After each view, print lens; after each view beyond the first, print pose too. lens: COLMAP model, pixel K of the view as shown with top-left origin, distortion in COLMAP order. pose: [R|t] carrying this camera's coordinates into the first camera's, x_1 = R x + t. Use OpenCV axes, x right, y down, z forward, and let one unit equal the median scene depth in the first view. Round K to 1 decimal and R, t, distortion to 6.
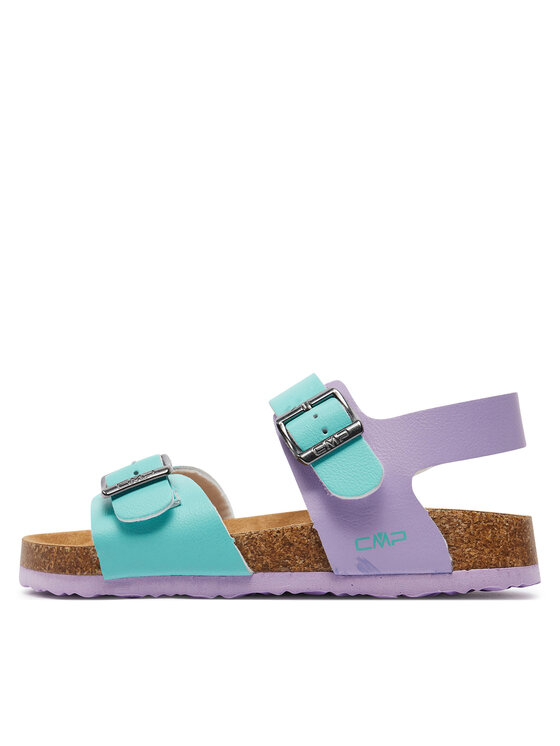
lens RADIAL K [[1455.4, 0, 280.2], [0, 1455.4, 373.3], [0, 0, 1]] dist [-0.010636, 0.000000]
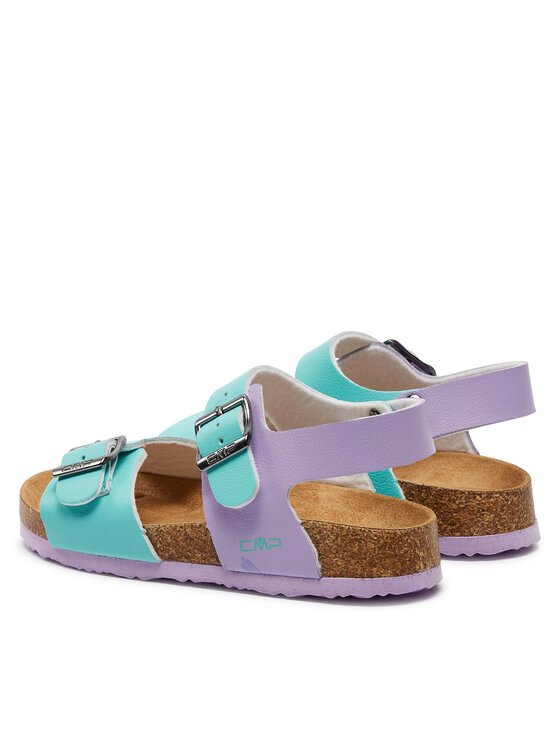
lens RADIAL K [[2197.9, 0, 279.9], [0, 2197.9, 373.0], [0, 0, 1]] dist [0.130566, 0.000000]
pose [[0.934926, 0.058338, -0.350015, 0.655382], [0.007210, 0.983066, 0.183110, -0.316264], [0.354770, -0.173718, 0.918673, -0.500815]]
